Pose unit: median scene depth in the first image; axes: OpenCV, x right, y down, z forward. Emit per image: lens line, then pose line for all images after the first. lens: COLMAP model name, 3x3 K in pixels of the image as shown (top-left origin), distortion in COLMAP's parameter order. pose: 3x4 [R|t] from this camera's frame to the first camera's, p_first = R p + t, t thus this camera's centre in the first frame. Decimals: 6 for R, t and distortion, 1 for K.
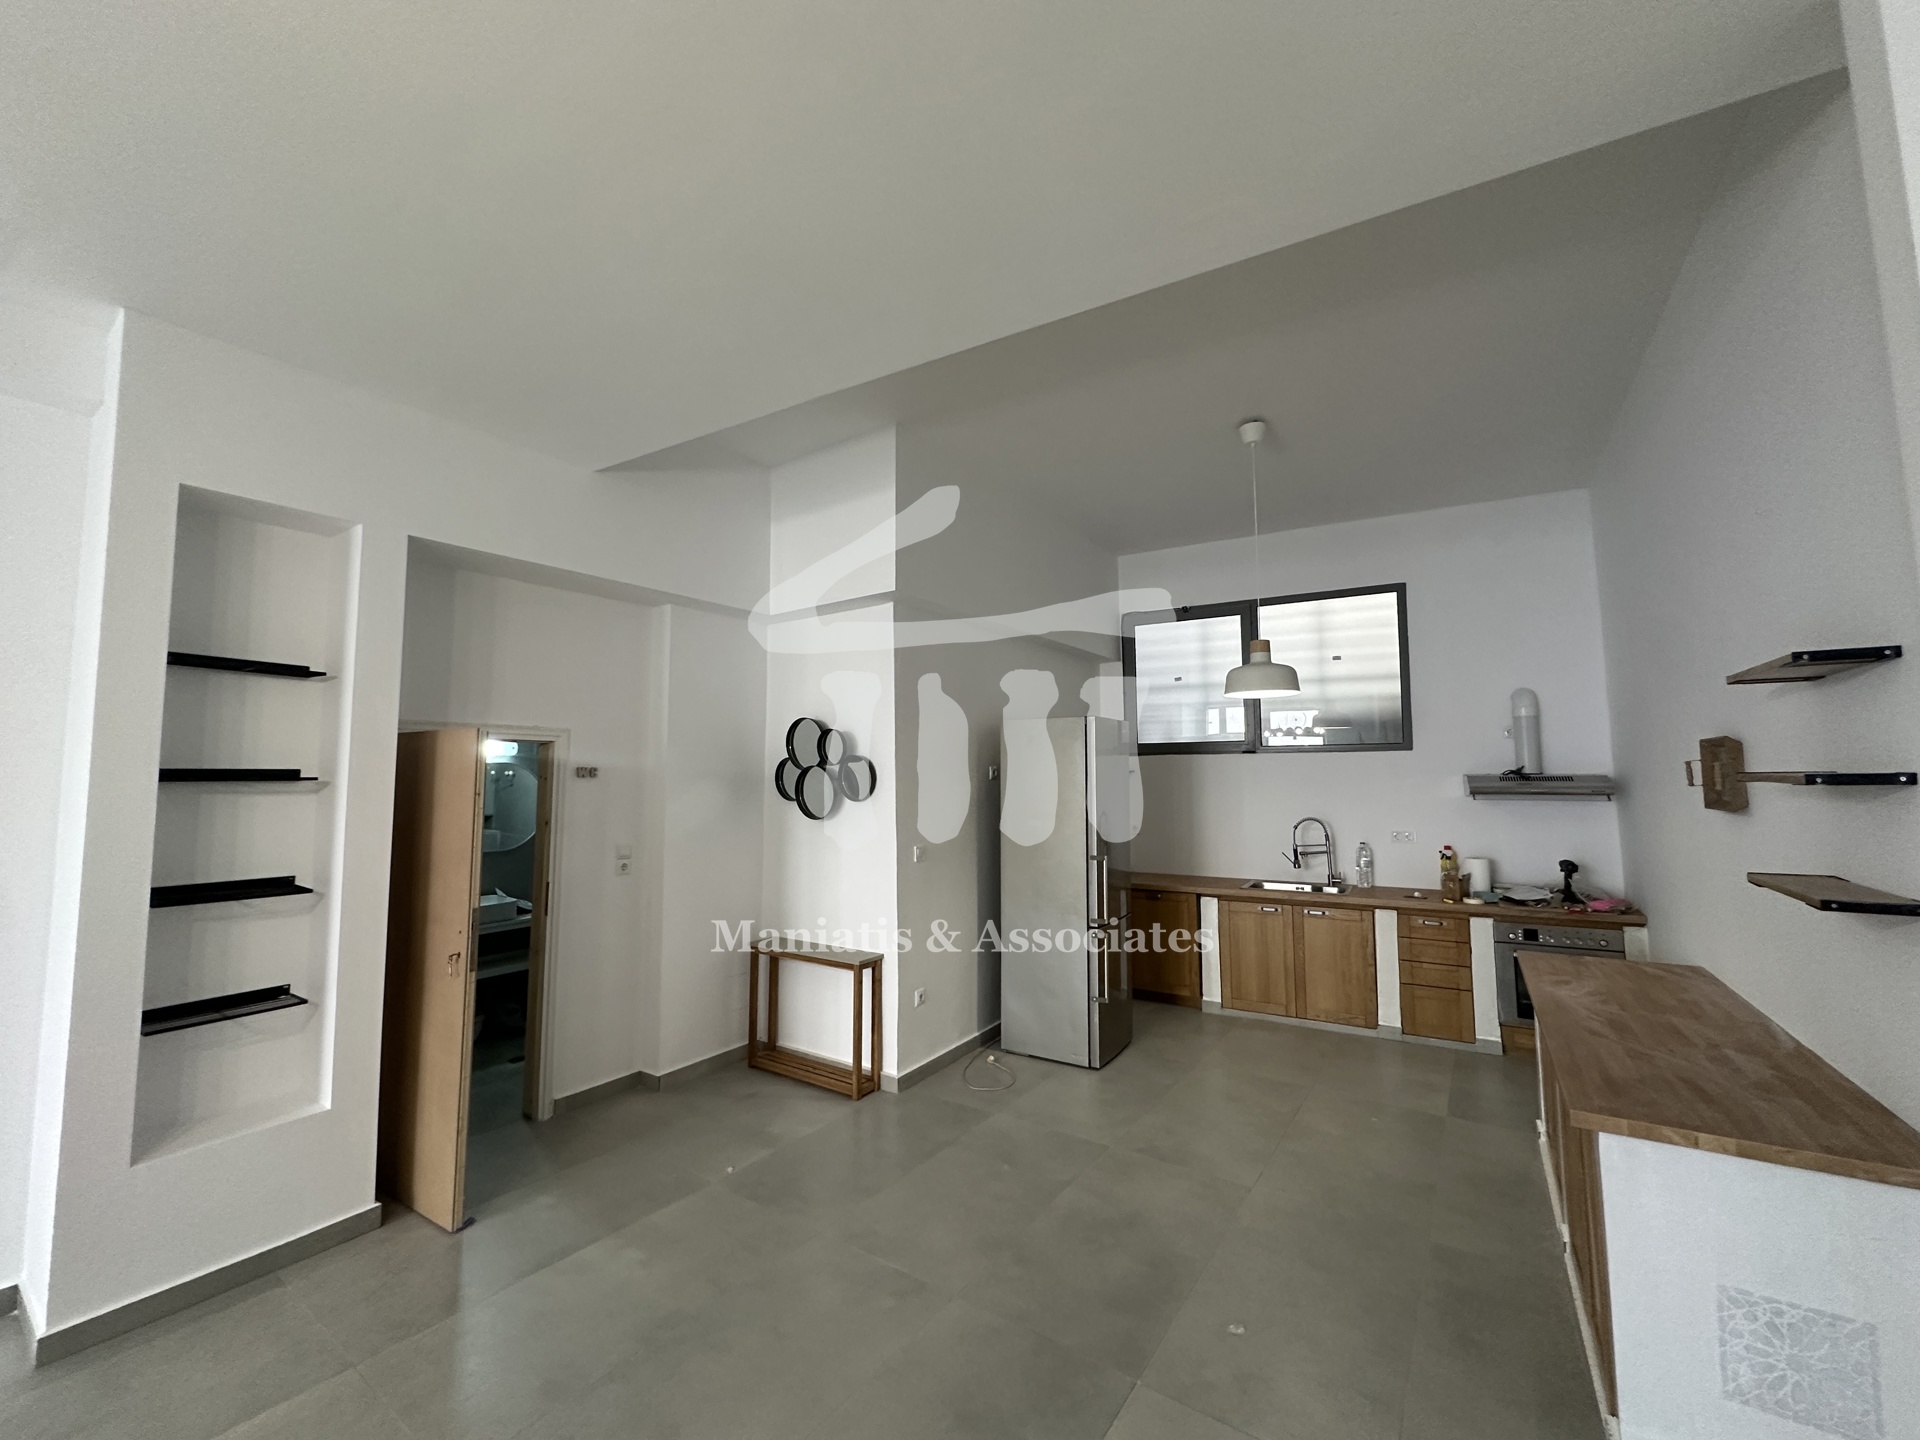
lens RADIAL K [[773.6, 0, 960.0], [0, 773.6, 720.0], [0, 0, 1]] dist [0.001314, -0.000413]
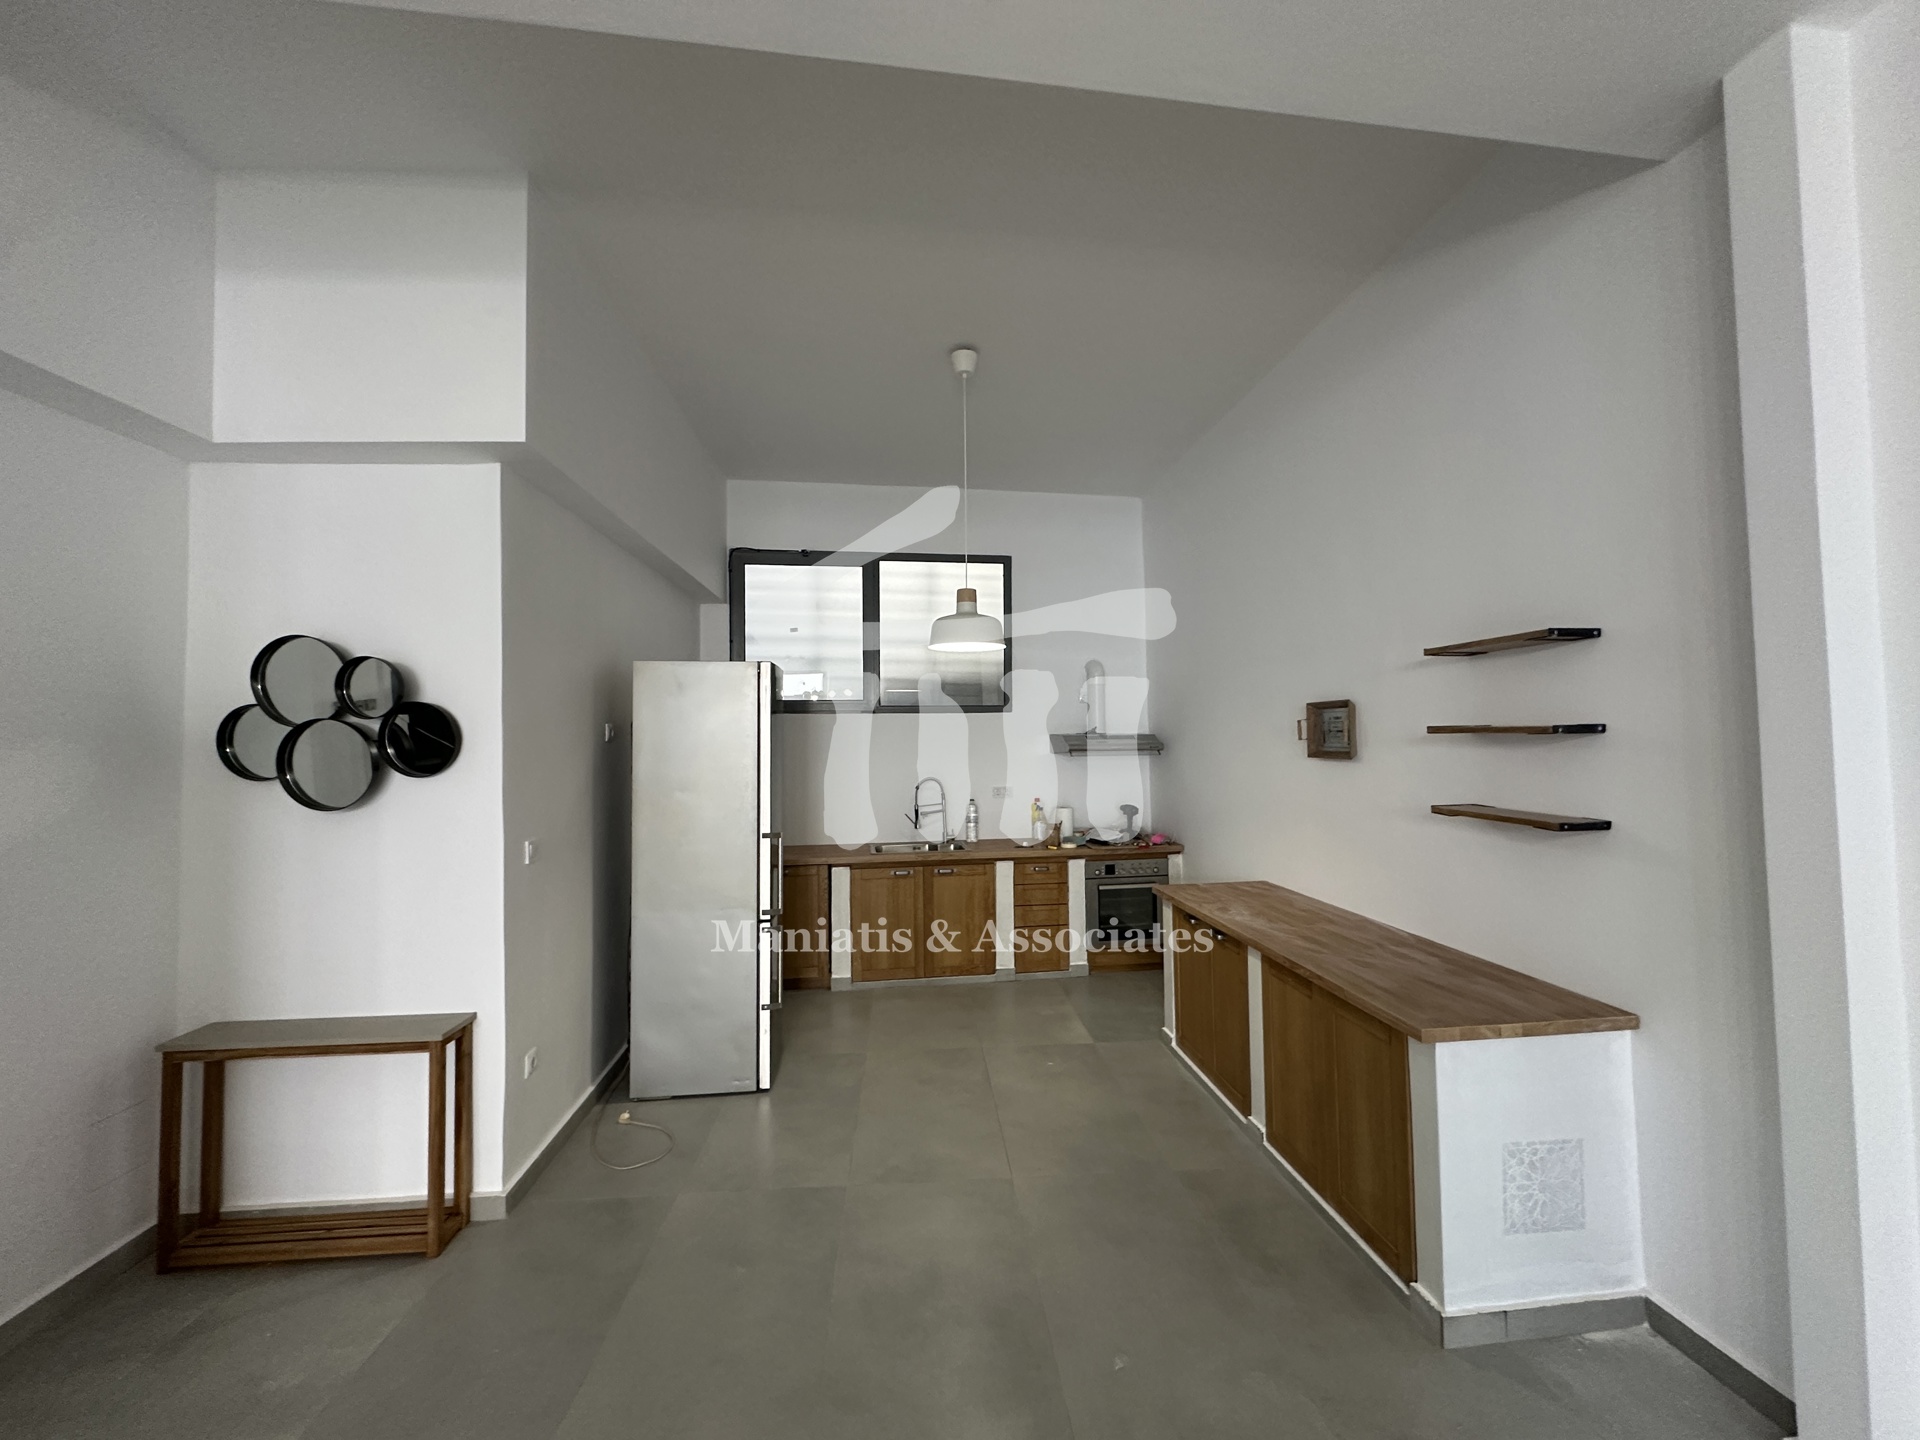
lens RADIAL K [[768.0, 0, 960.0], [0, 768.0, 720.0], [0, 0, 1]] dist [0.000088, -0.000074]
pose [[0.778426, 0.010858, 0.627642, -0.175537], [-0.038729, 0.998776, 0.030755, 0.023441], [-0.626540, -0.048249, 0.777894, 0.246195]]
